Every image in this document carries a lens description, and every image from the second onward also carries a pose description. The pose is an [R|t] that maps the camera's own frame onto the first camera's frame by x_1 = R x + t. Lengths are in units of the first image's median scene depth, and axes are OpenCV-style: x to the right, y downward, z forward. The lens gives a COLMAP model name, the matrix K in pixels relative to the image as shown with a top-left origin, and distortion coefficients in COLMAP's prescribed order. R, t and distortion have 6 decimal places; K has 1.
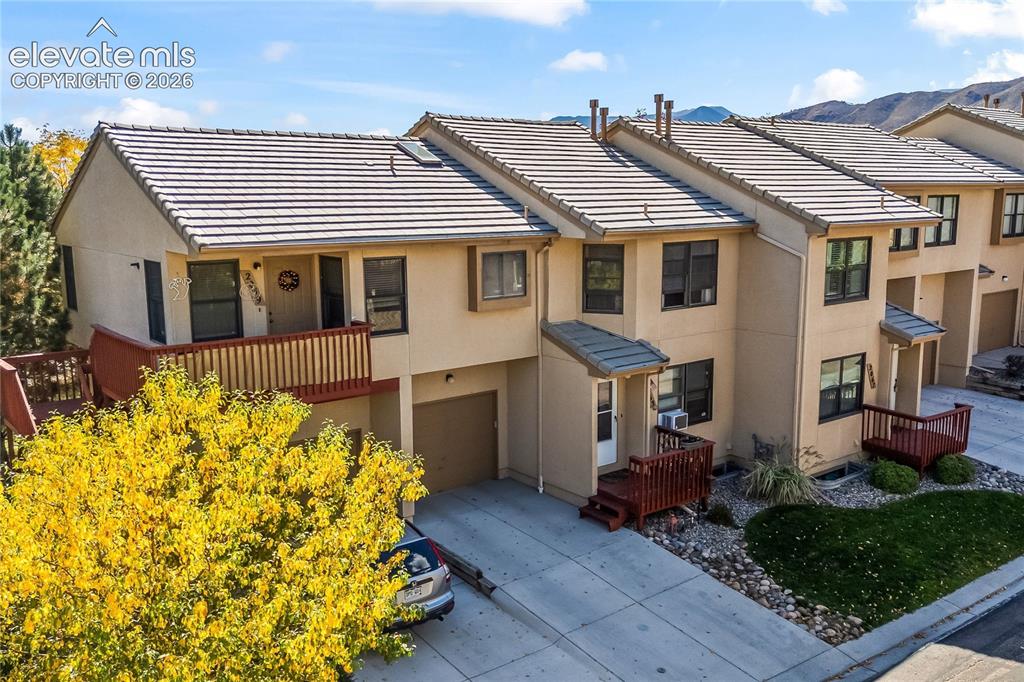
lens RADIAL K [[881.5, 0, 538.4], [0, 881.5, 342.0], [0, 0, 1]] dist [-0.001941, 0.007922]
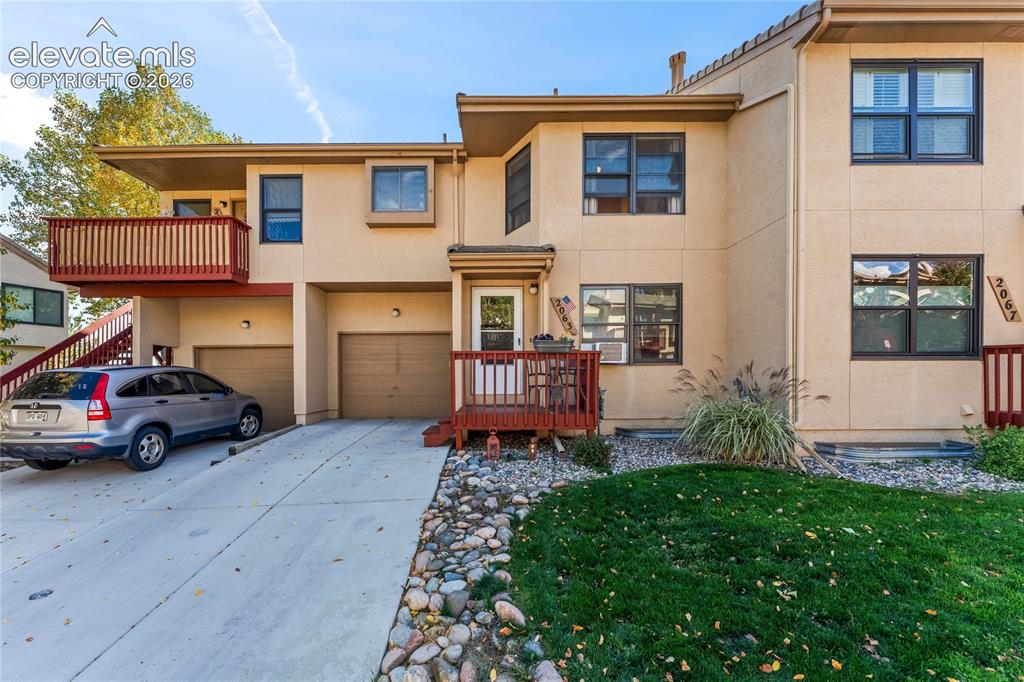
lens RADIAL K [[448.8, 0, 488.5], [0, 448.8, 380.7], [0, 0, 1]] dist [-0.003050, -0.000407]
pose [[0.778251, 0.001864, -0.627950, 0.354978], [-0.095051, 0.988823, -0.114867, 0.186676], [0.620717, 0.149082, 0.769730, 0.682538]]
